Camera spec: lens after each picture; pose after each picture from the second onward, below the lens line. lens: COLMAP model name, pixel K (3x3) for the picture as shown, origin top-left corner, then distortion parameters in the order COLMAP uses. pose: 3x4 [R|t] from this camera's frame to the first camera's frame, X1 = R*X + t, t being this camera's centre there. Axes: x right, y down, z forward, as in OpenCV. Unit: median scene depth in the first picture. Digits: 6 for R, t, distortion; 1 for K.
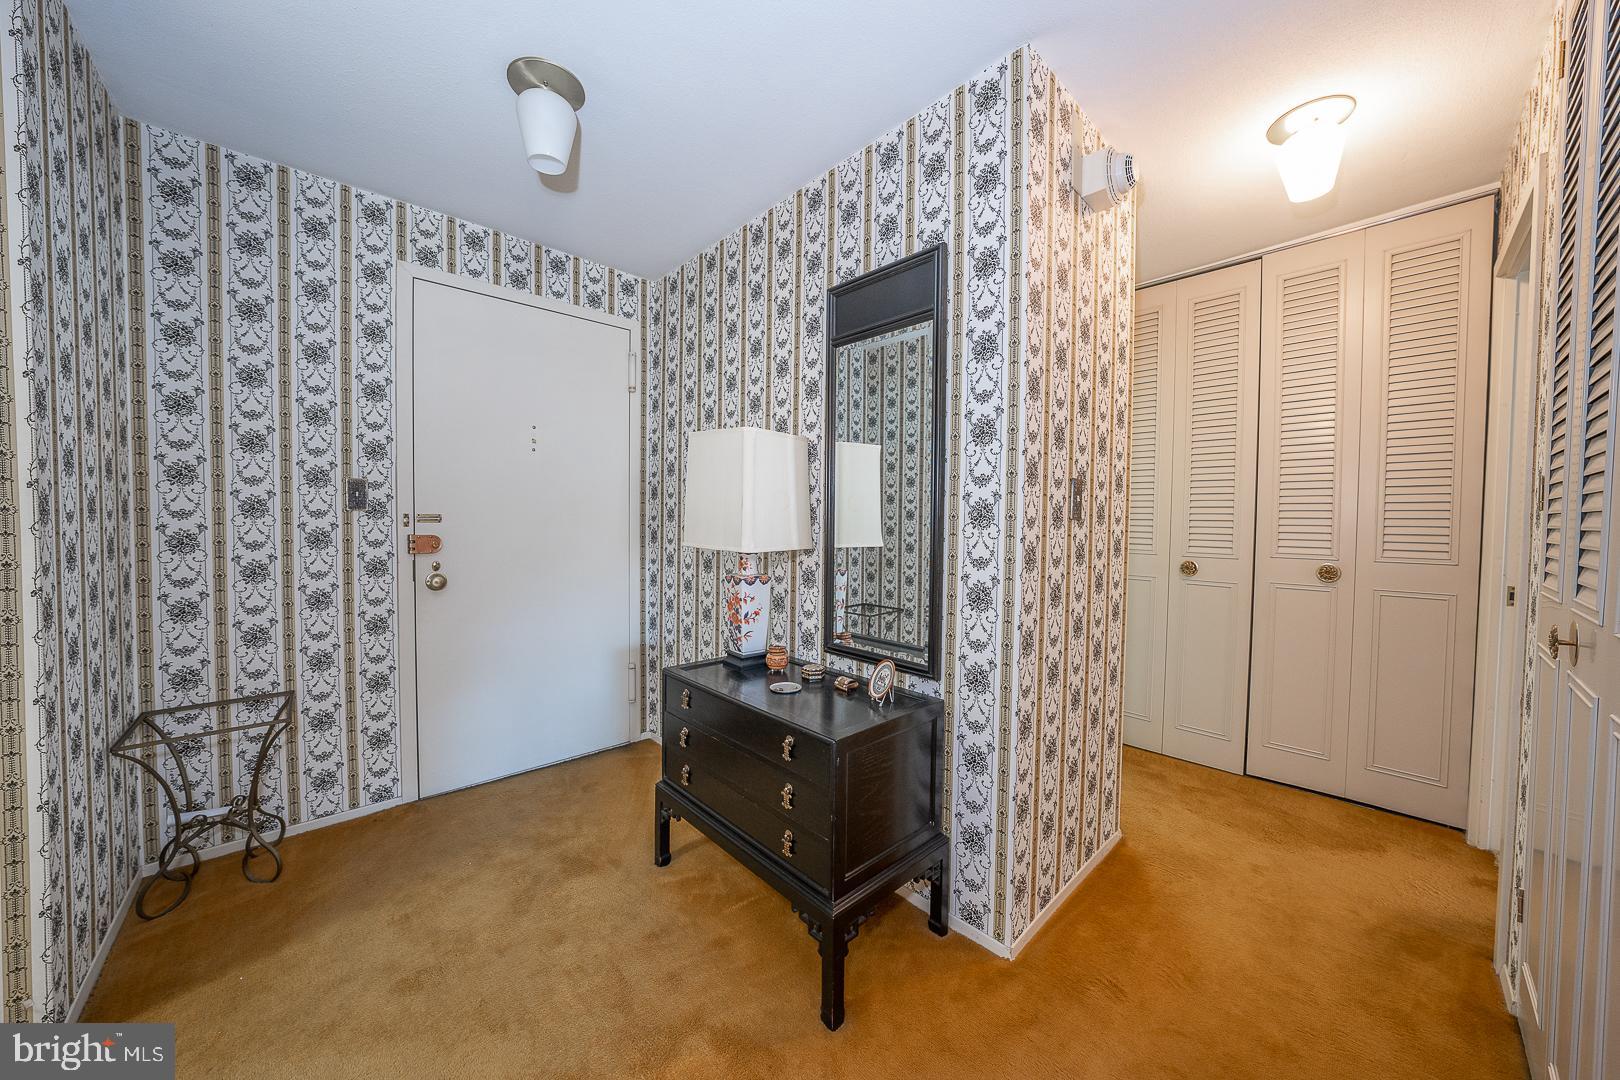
lens RADIAL K [[556.4, 0, 816.3], [0, 556.4, 536.2], [0, 0, 1]] dist [-0.013067, 0.000485]
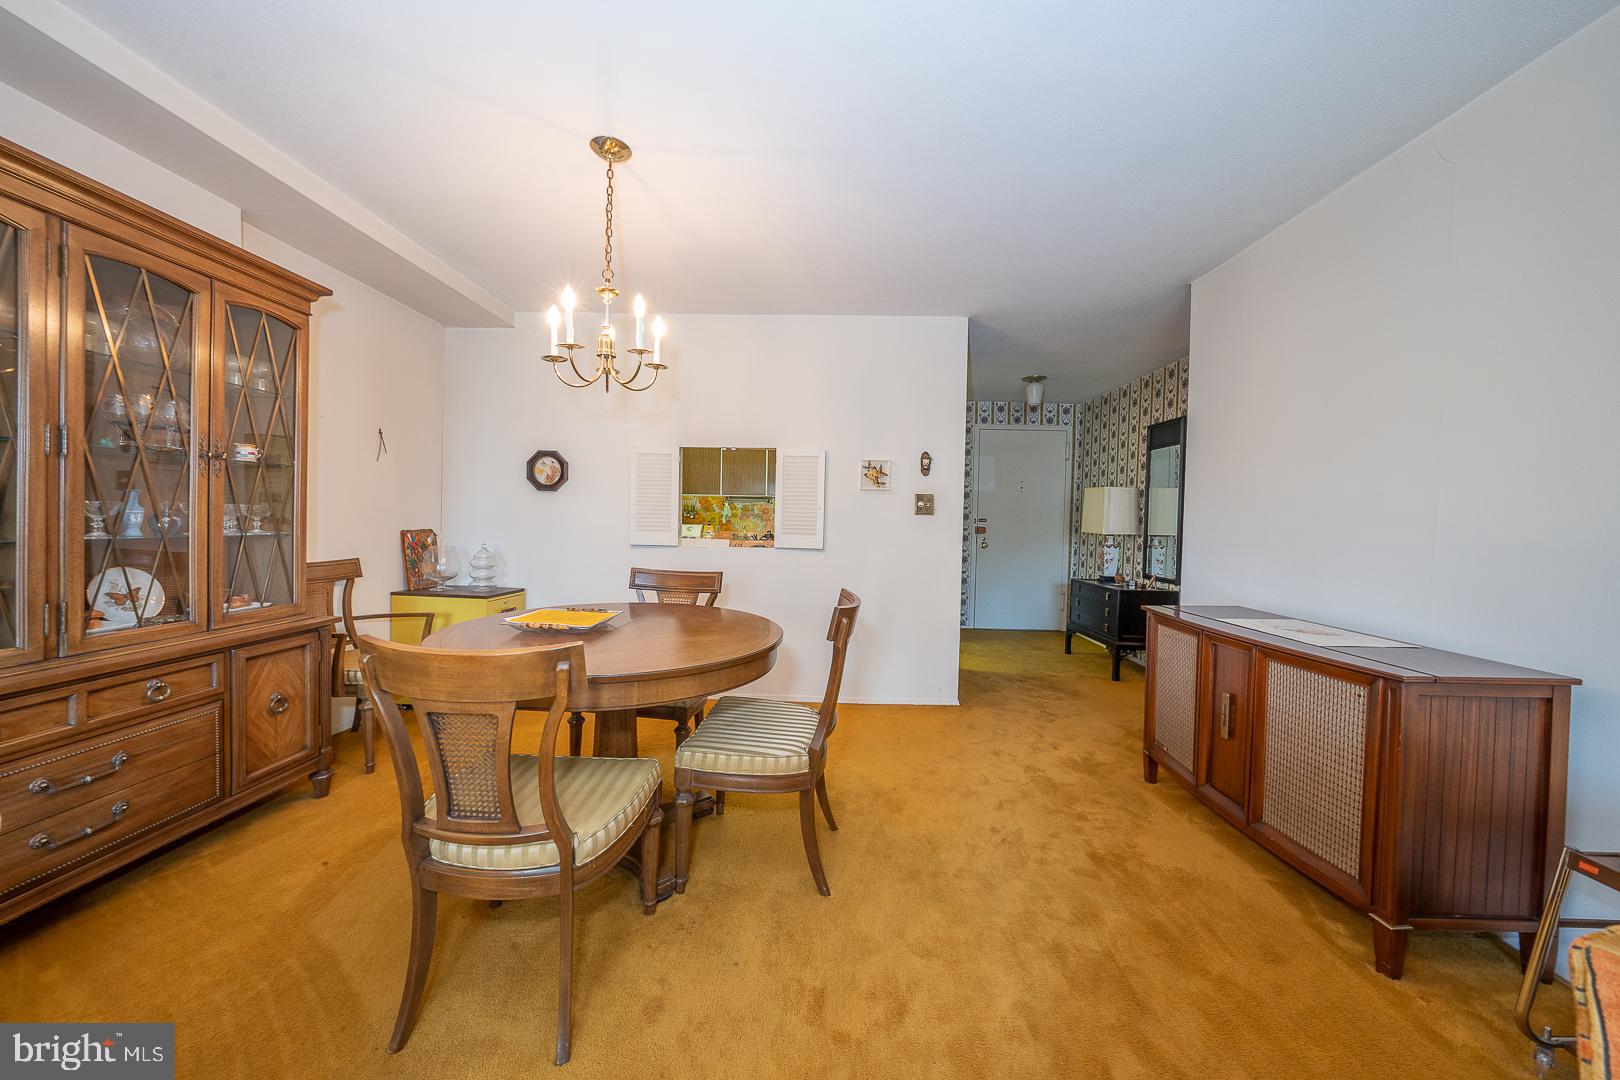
lens RADIAL K [[556.4, 0, 805.0], [0, 556.4, 531.2], [0, 0, 1]] dist [-0.013067, 0.000485]
pose [[0.702358, 0.023952, -0.711421, 0.652399], [-0.036641, 0.999325, -0.002529, 0.063870], [0.710881, 0.027844, 0.702761, -1.619563]]
